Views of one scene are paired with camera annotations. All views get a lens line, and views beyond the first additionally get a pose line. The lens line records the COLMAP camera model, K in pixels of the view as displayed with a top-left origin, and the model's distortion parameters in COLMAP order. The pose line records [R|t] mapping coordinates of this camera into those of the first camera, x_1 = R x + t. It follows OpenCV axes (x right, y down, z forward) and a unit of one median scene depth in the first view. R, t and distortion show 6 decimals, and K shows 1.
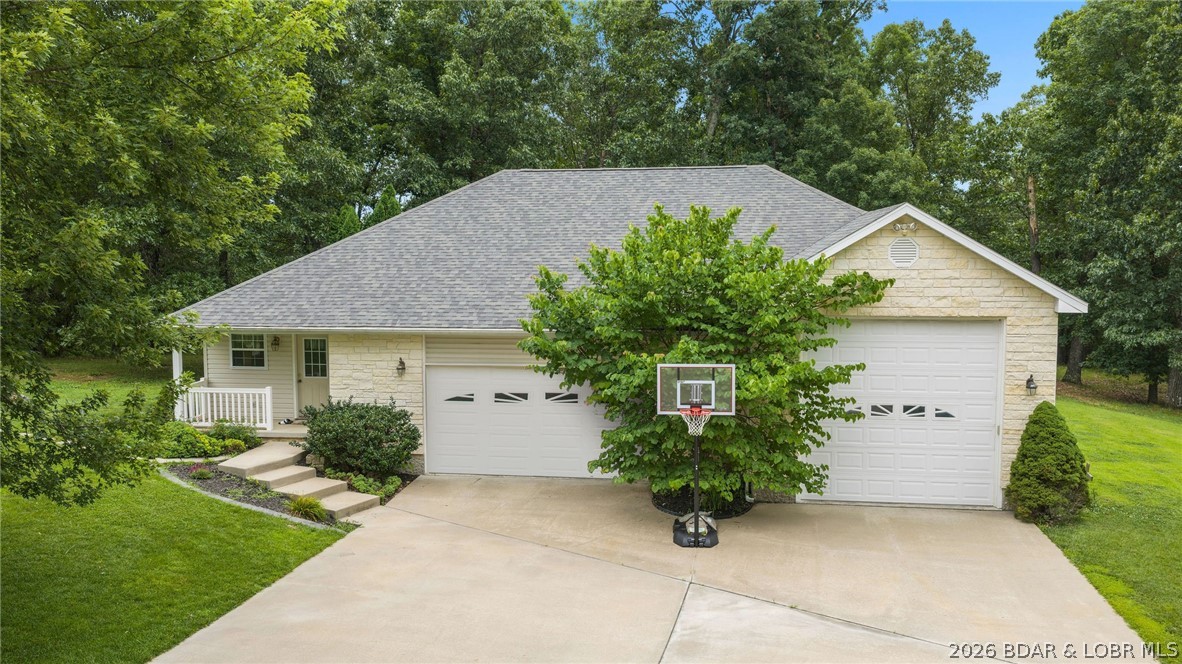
lens RADIAL K [[970.2, 0, 592.3], [0, 970.2, 337.4], [0, 0, 1]] dist [0.026842, -0.053814]
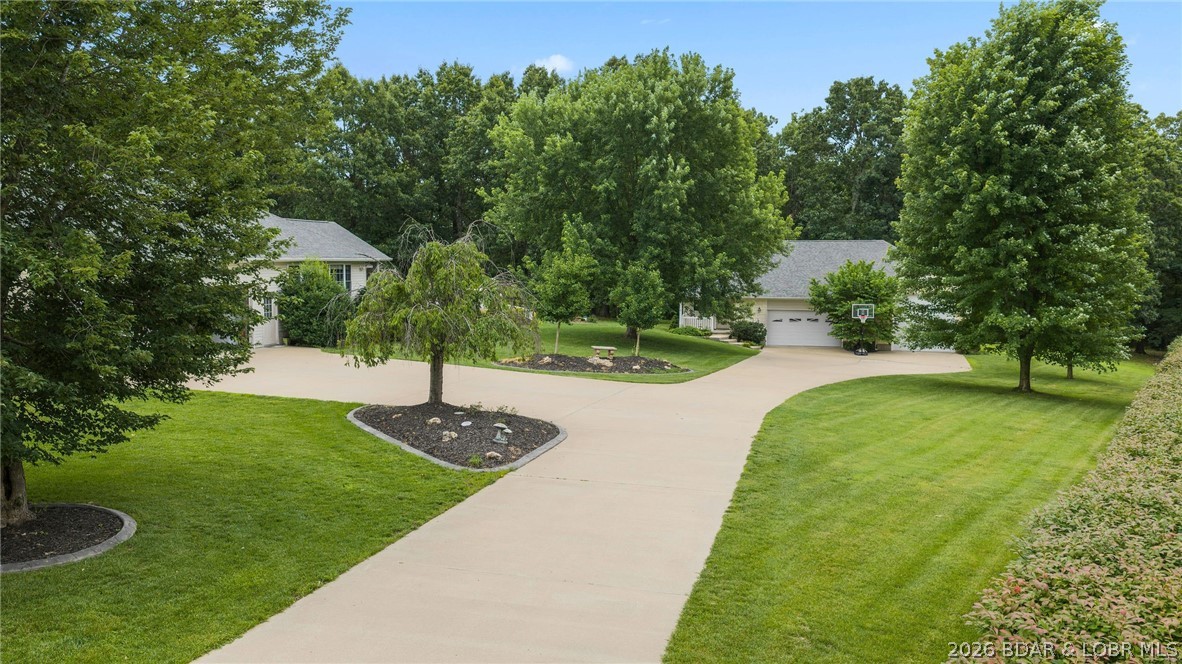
lens RADIAL K [[970.2, 0, 591.6], [0, 970.2, 331.3], [0, 0, 1]] dist [0.026842, -0.053814]
pose [[0.993343, 0.019330, -0.113558, -0.427343], [-0.021275, 0.999647, -0.015942, 0.181185], [0.113210, 0.018252, 0.993403, -2.405426]]
